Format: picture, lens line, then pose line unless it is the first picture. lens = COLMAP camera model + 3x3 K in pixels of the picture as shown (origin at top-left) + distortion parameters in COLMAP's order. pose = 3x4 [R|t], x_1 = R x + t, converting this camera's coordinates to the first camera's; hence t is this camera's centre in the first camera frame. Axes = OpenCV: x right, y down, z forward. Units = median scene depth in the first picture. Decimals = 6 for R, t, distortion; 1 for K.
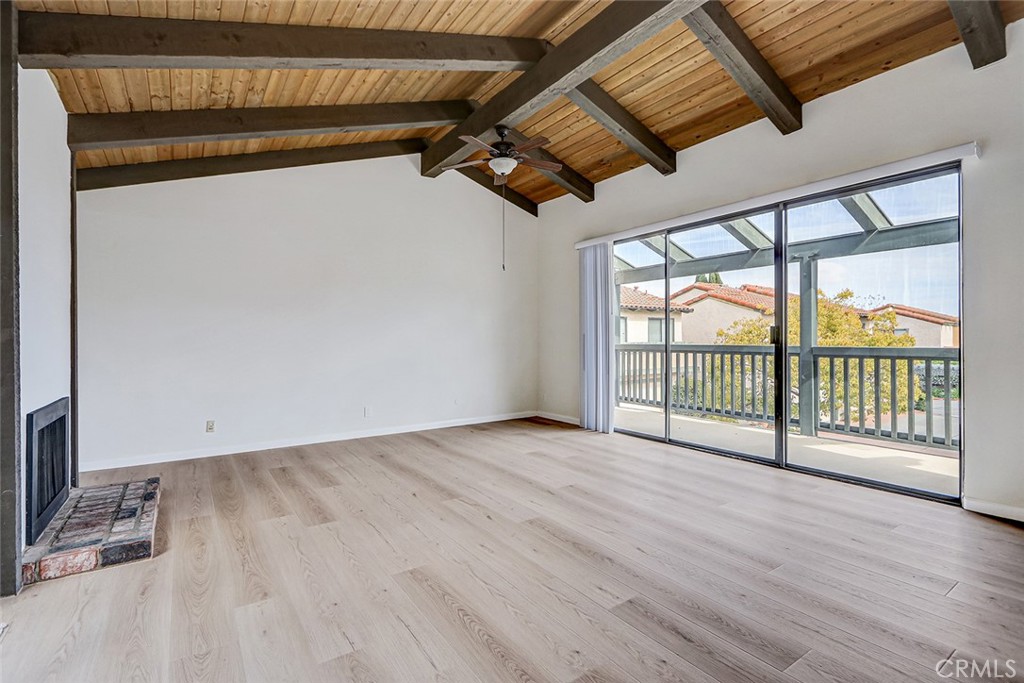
lens RADIAL K [[465.8, 0, 458.9], [0, 465.8, 341.8], [0, 0, 1]] dist [0.004345, -0.002157]
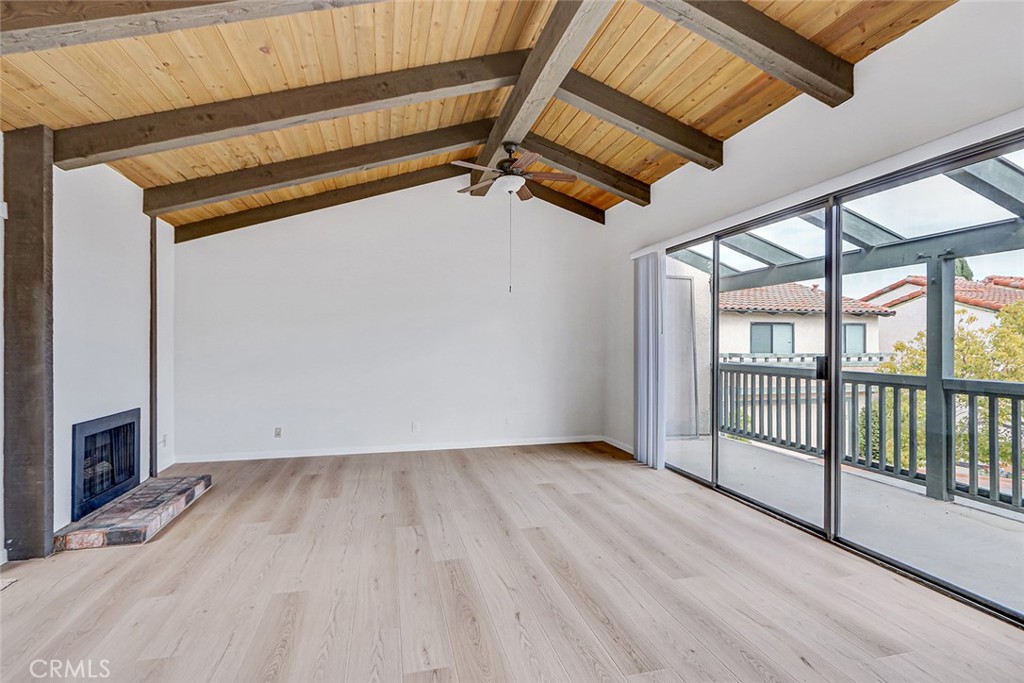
lens RADIAL K [[465.8, 0, 471.8], [0, 465.8, 344.4], [0, 0, 1]] dist [0.004345, -0.002157]
pose [[0.940475, 0.003345, -0.339846, 0.396993], [-0.003277, 0.999994, 0.000773, -0.052461], [0.339847, 0.000387, 0.940481, 0.077051]]
